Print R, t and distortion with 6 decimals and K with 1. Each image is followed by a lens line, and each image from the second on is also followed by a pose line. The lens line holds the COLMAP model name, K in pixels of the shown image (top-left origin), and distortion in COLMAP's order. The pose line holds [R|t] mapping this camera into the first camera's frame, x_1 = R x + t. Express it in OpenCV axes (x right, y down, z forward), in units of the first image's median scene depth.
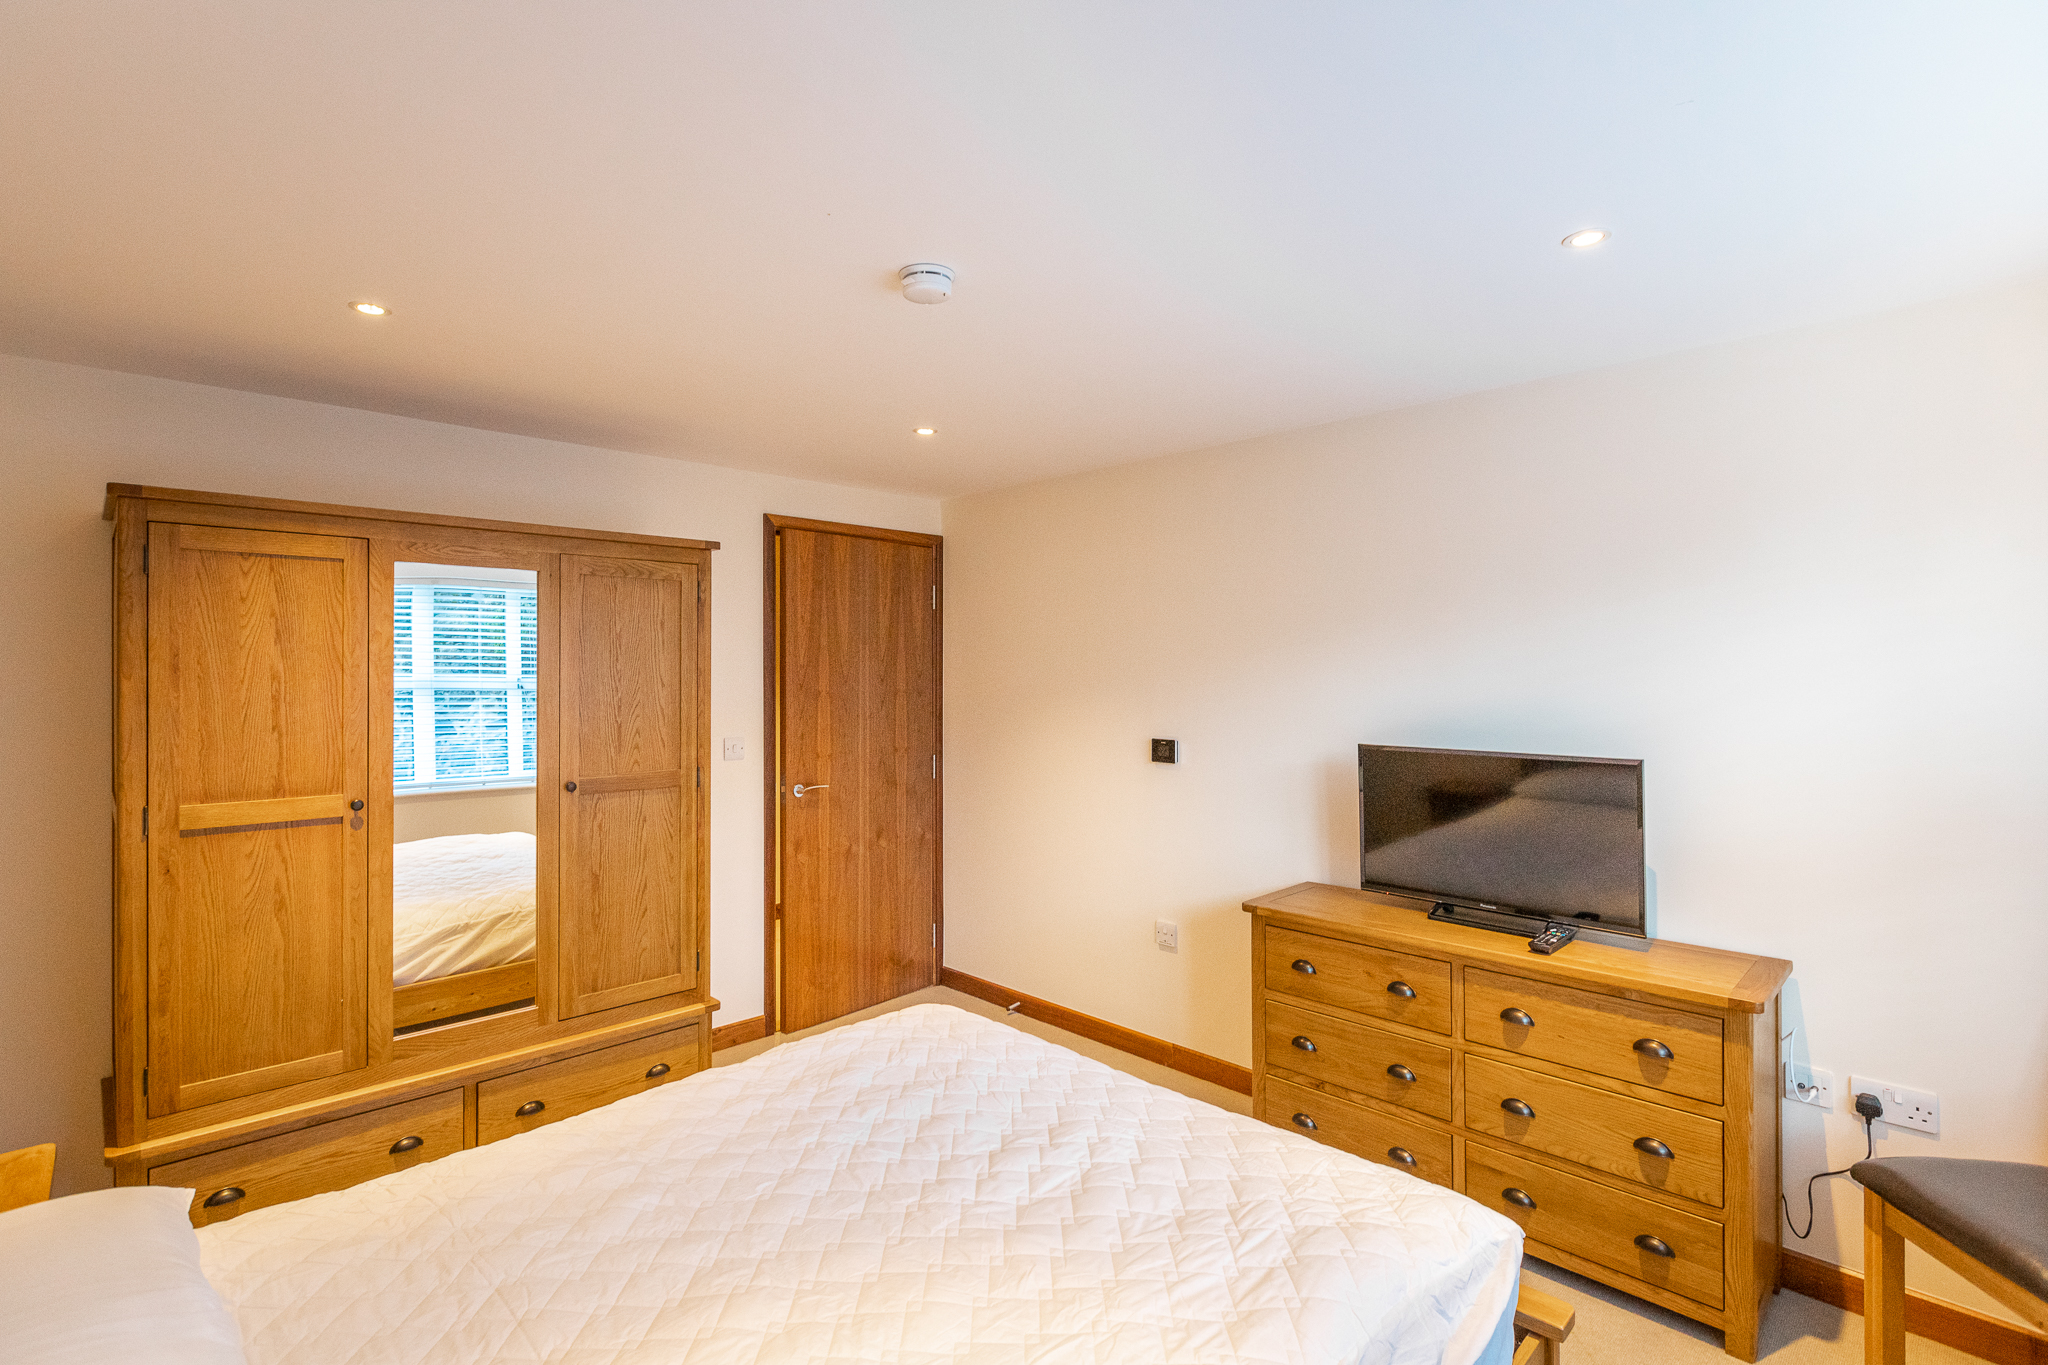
lens RADIAL K [[946.9, 0, 969.5], [0, 946.9, 678.9], [0, 0, 1]] dist [0.017419, 0.000311]
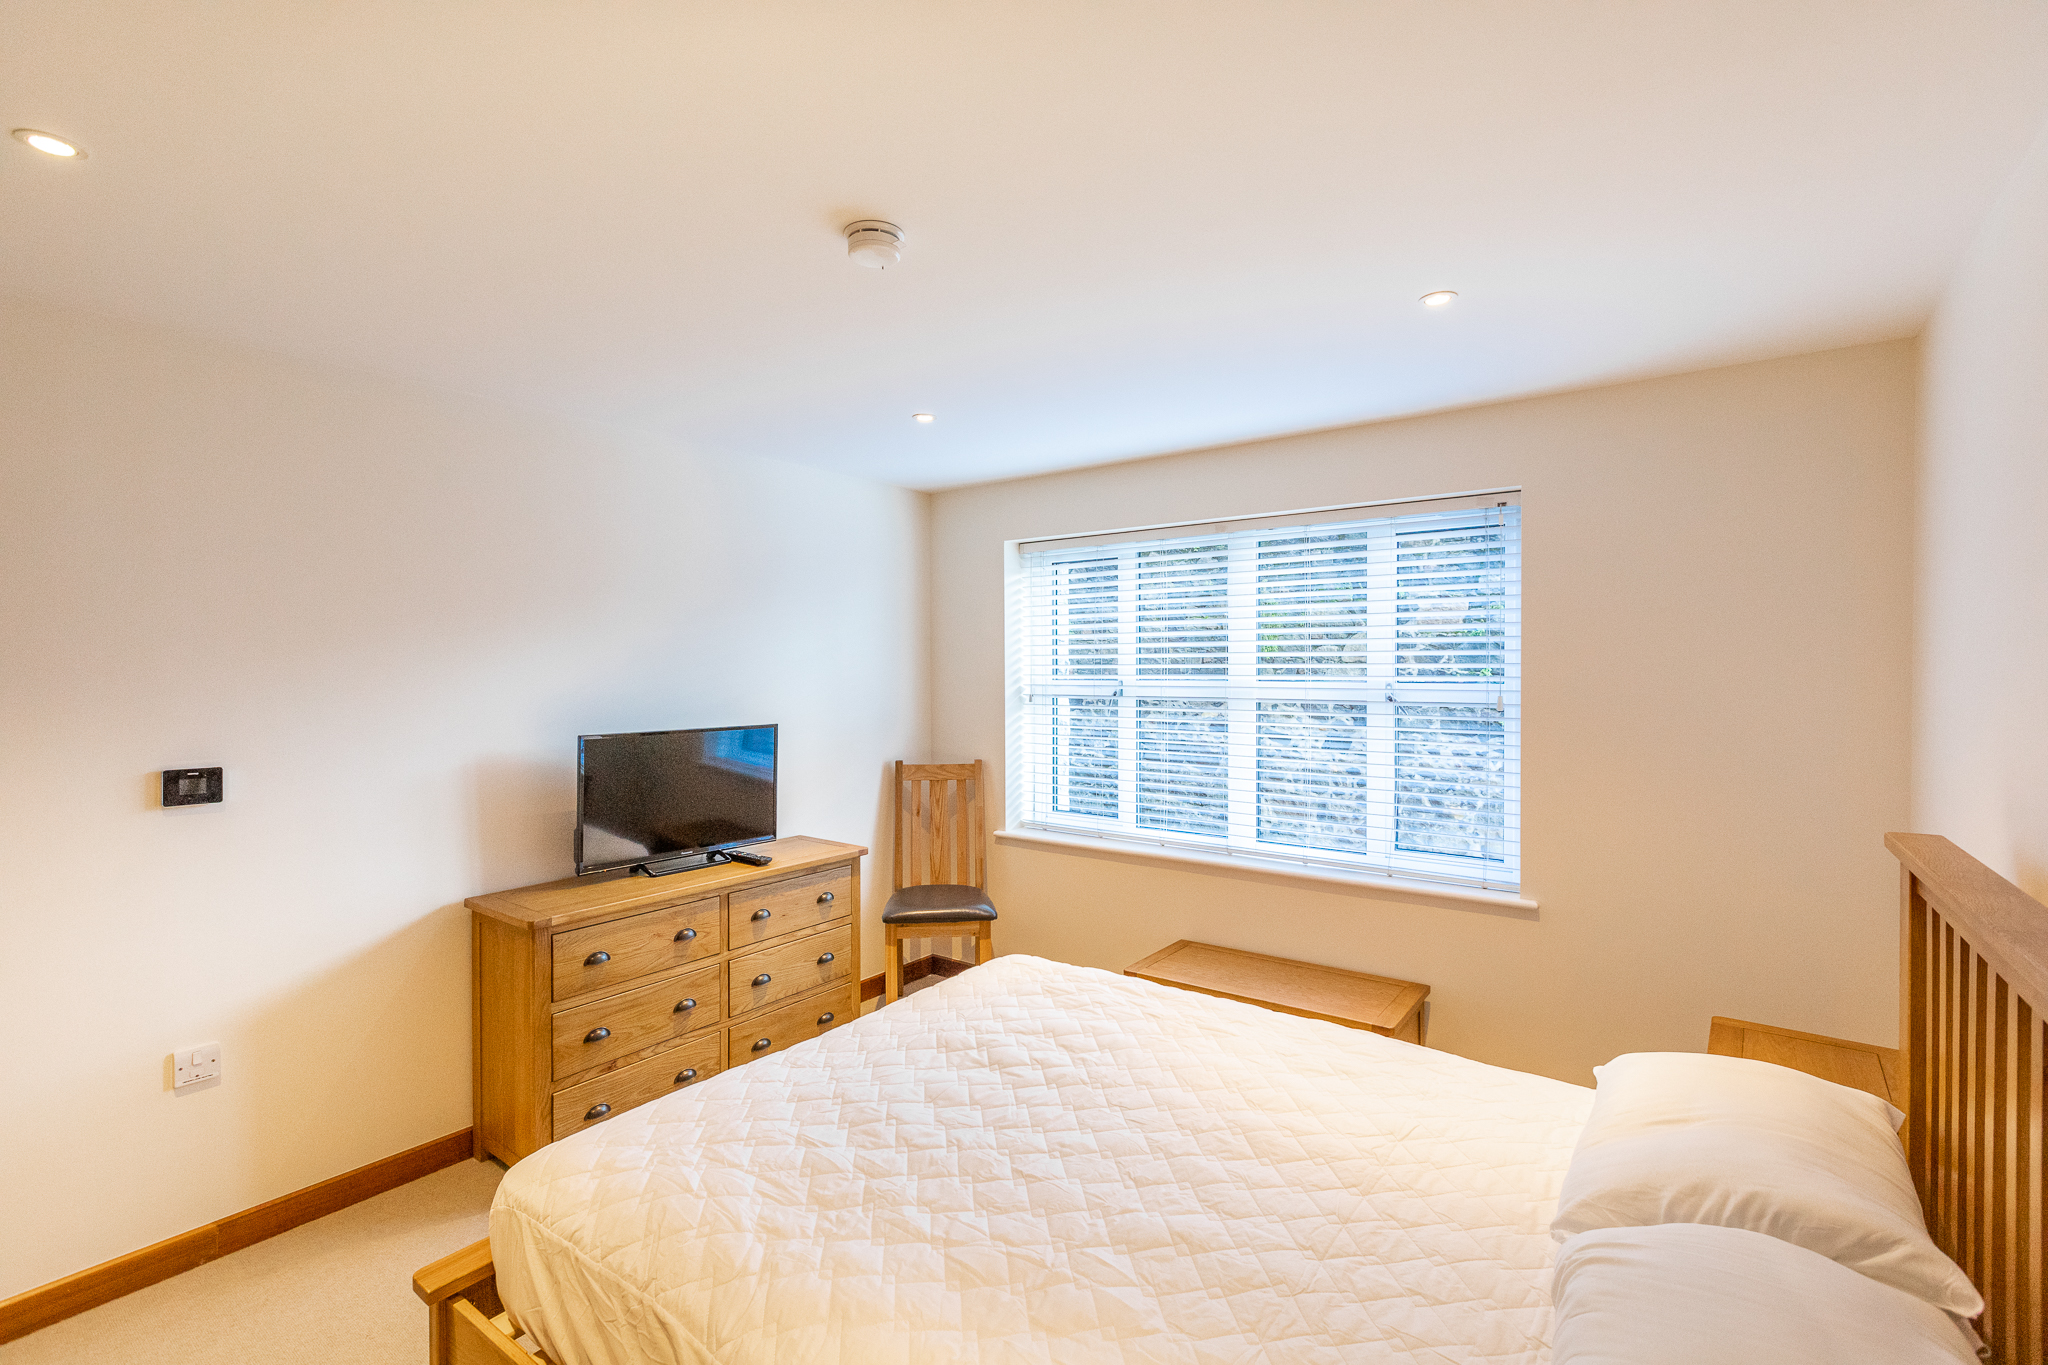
lens RADIAL K [[945.2, 0, 1023.8], [0, 945.2, 657.2], [0, 0, 1]] dist [0.001703, 0.000478]
pose [[-0.182521, 0.010482, 0.983146, -0.788186], [0.003818, 0.999943, -0.009953, -0.006361], [-0.983195, 0.001937, -0.182550, 0.804869]]
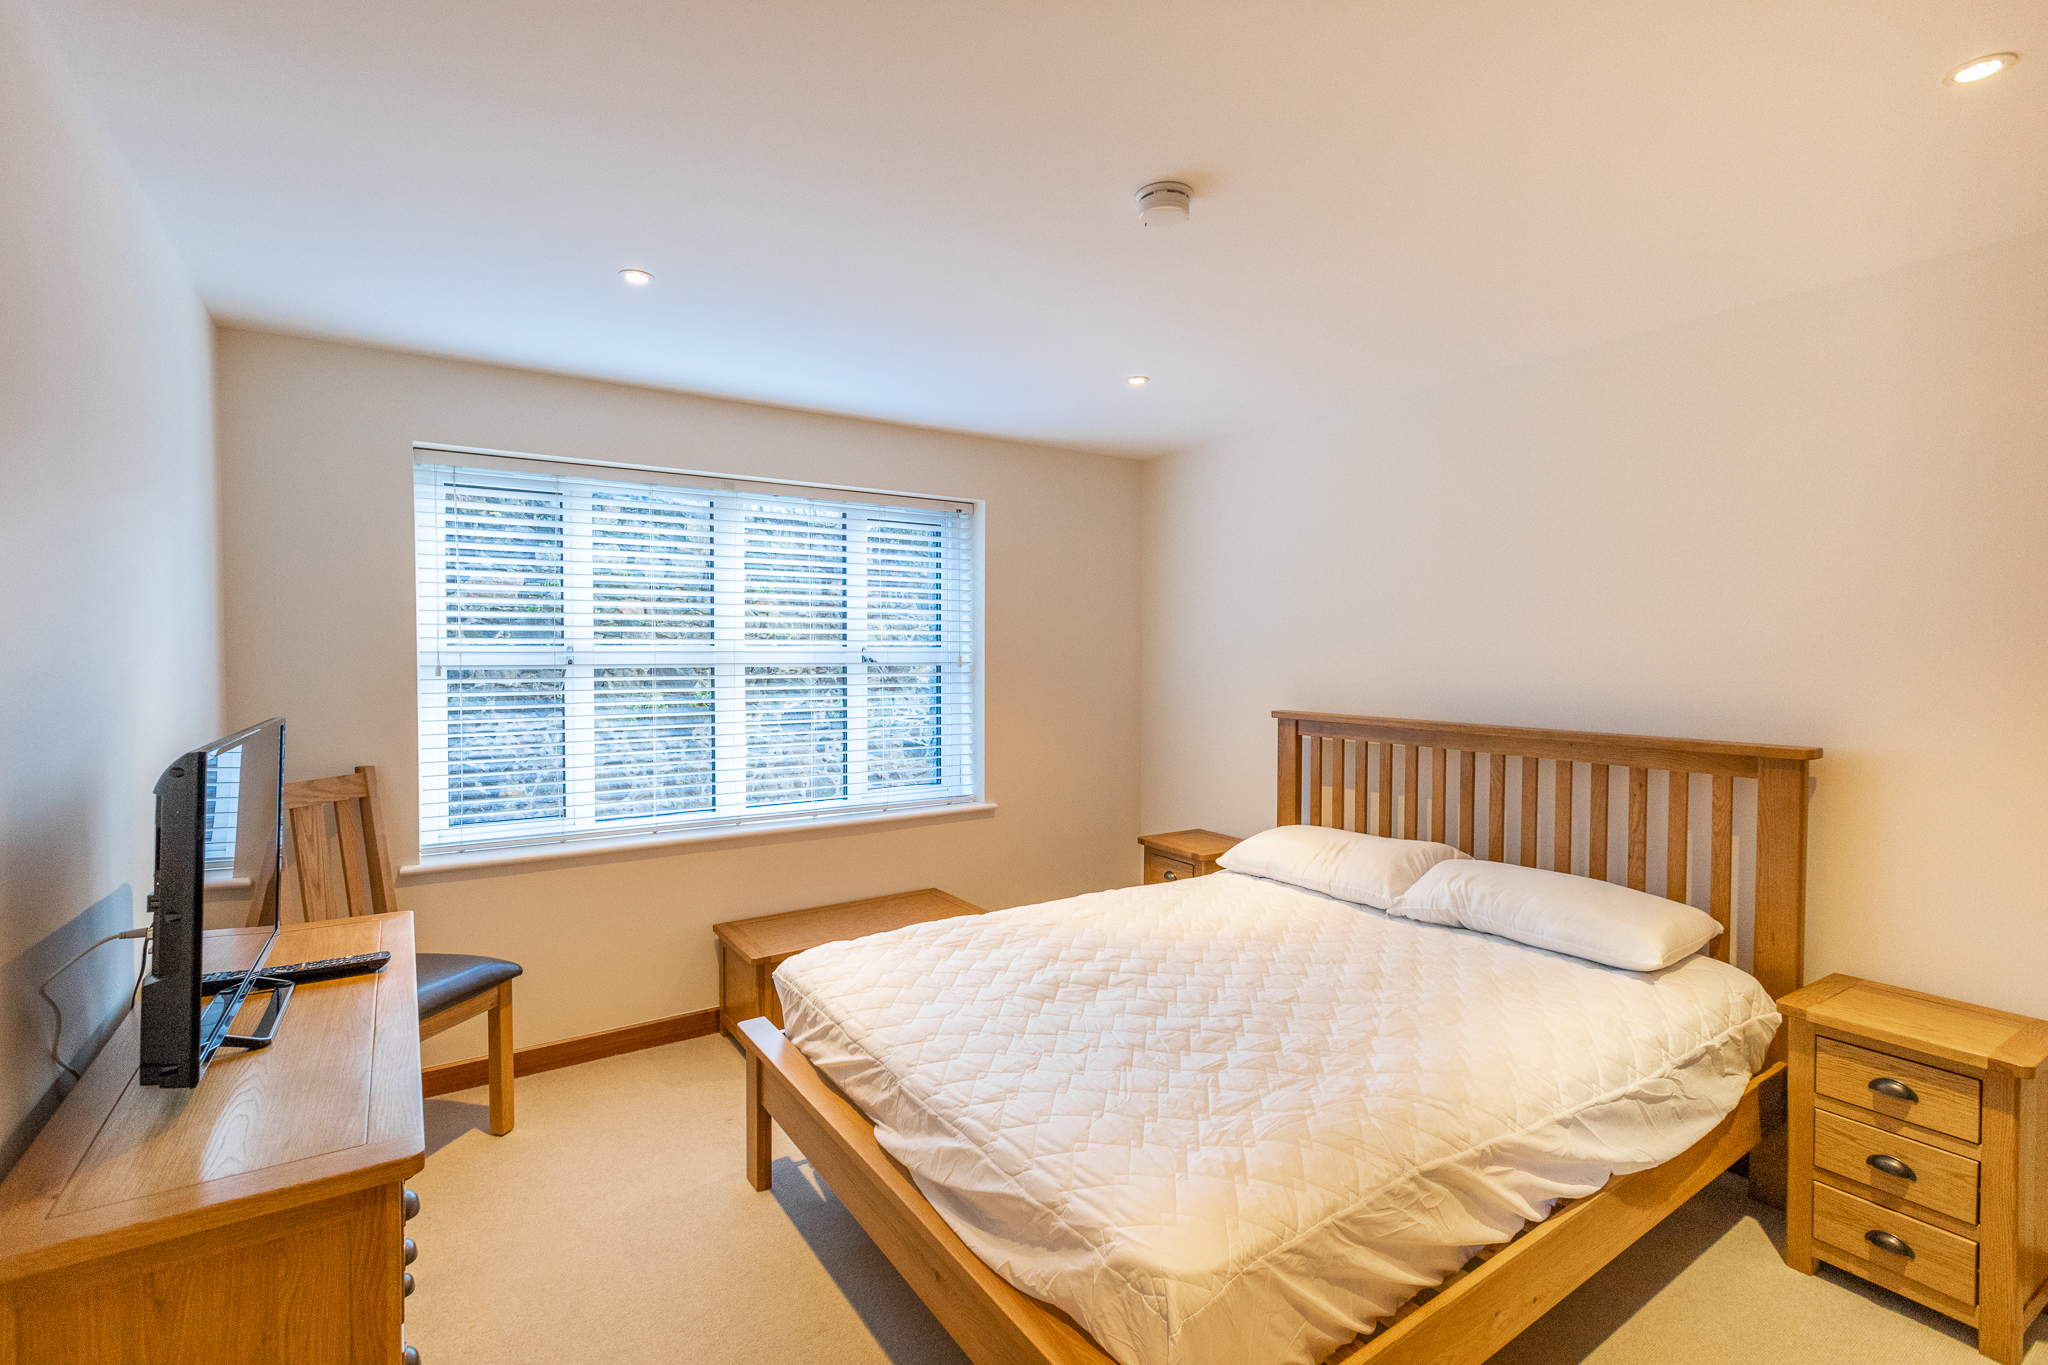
lens RADIAL K [[936.0, 0, 1037.4], [0, 936.0, 650.2], [0, 0, 1]] dist [-0.021396, 0.000151]
pose [[-0.991598, 0.000814, 0.129354, -0.035476], [0.000745, 1.000000, -0.000583, 0.025479], [-0.129355, -0.000482, -0.991598, 1.548116]]
